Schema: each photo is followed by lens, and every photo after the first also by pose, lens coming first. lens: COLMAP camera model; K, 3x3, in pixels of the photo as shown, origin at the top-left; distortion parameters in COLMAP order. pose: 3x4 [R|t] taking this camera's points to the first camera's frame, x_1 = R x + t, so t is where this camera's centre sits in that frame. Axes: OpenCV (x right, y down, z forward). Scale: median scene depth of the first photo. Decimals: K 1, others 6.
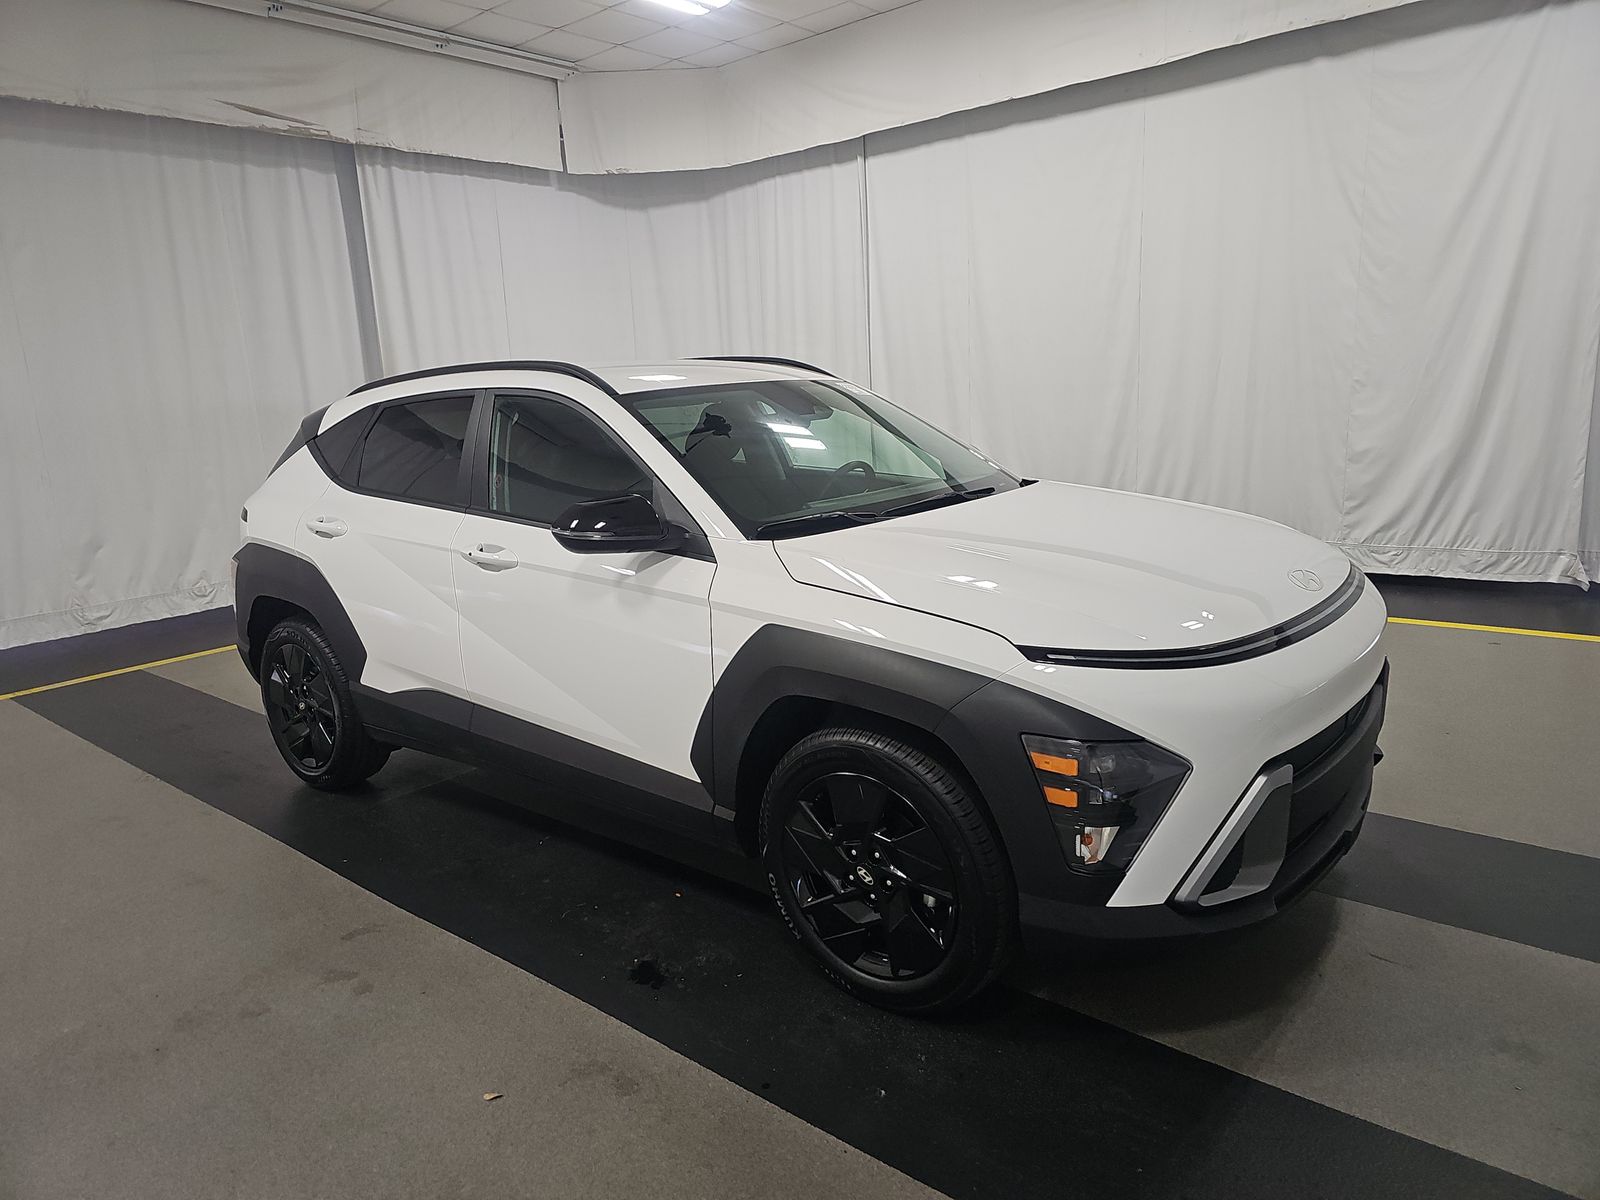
lens RADIAL K [[1058.9, 0, 808.3], [0, 1058.9, 596.0], [0, 0, 1]] dist [0.048554, -0.062318]
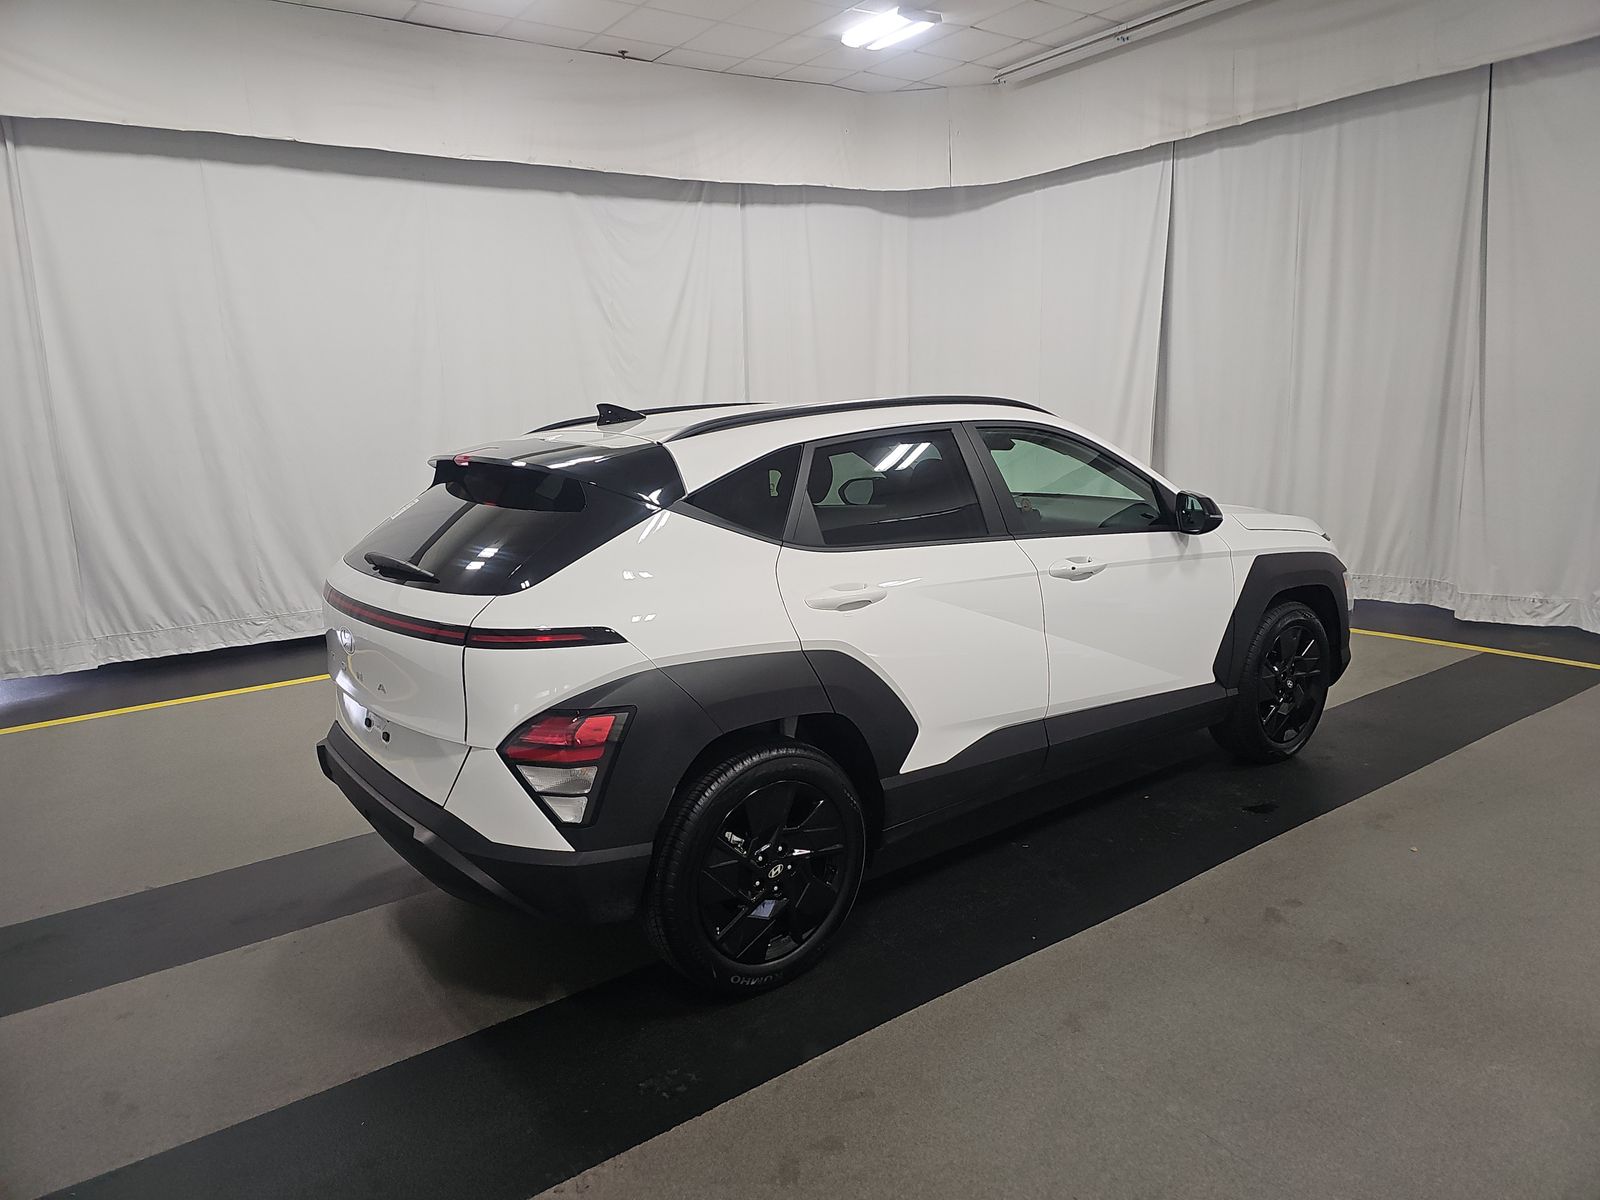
lens RADIAL K [[1058.9, 0, 808.3], [0, 1058.9, 596.0], [0, 0, 1]] dist [0.048554, -0.062318]
pose [[0.244576, -0.134516, 0.960254, -0.895044], [0.223417, 0.971501, 0.079188, -0.099004], [-0.943540, 0.195170, 0.267659, 0.608733]]
